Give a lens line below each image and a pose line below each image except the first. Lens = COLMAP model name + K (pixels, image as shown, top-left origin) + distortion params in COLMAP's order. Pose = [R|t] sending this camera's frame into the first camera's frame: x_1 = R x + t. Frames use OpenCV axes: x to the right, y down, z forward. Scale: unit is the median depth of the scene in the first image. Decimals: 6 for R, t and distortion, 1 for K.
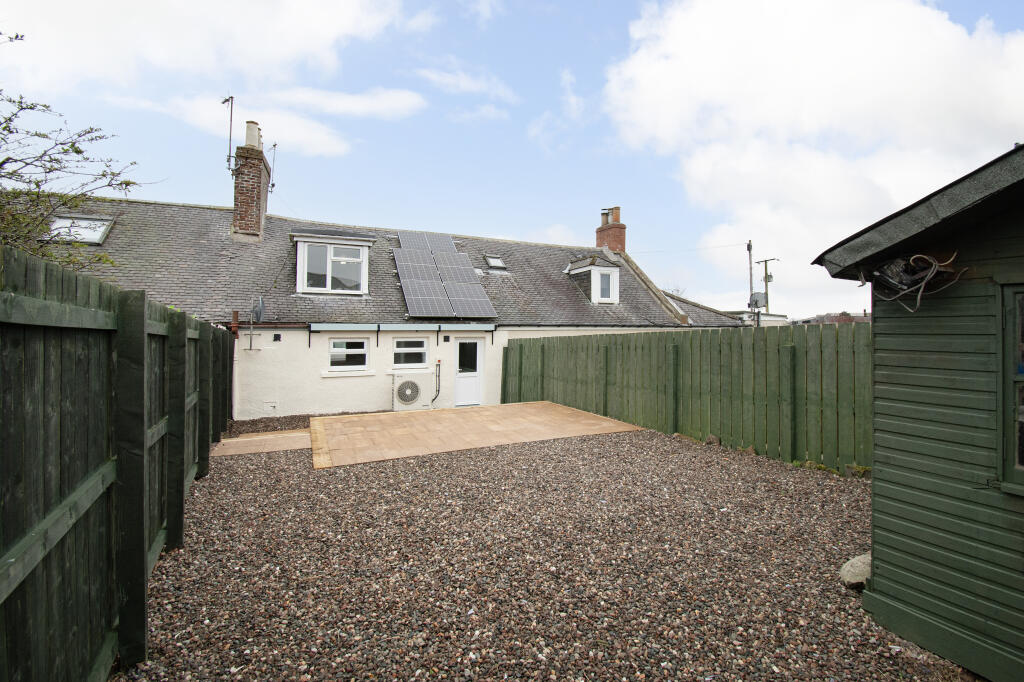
lens RADIAL K [[459.4, 0, 517.6], [0, 459.4, 334.5], [0, 0, 1]] dist [0.002148, -0.000938]
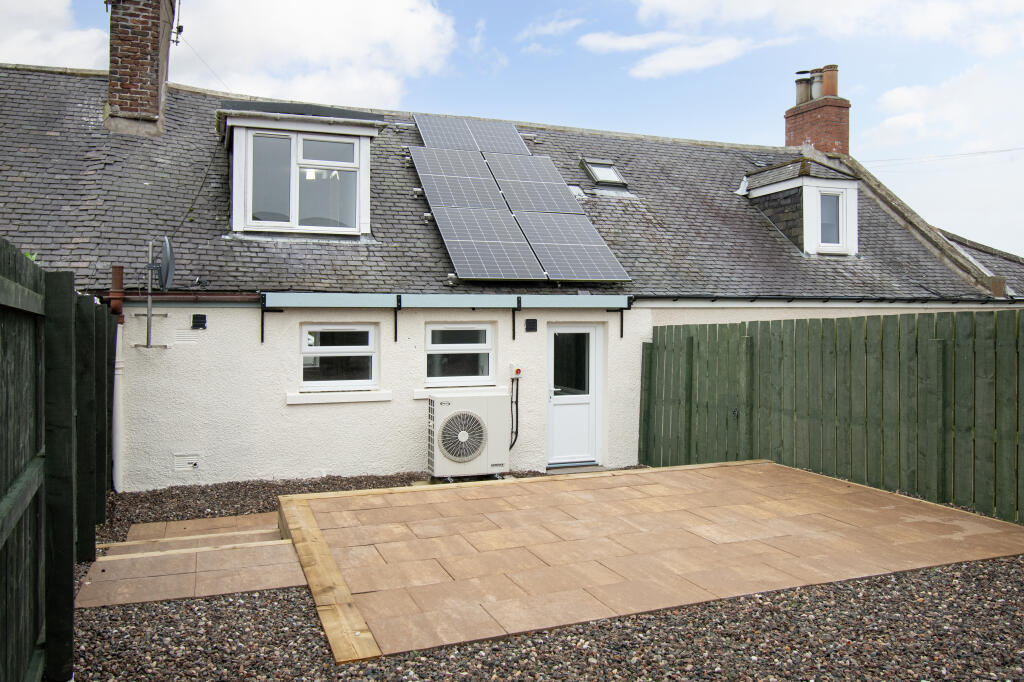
lens RADIAL K [[813.1, 0, 510.2], [0, 813.1, 337.3], [0, 0, 1]] dist [-0.005926, 0.006982]
pose [[0.996029, 0.001540, -0.089021, -0.098696], [0.000144, 0.999821, 0.018909, 0.005680], [0.089034, -0.018847, 0.995850, 0.144536]]
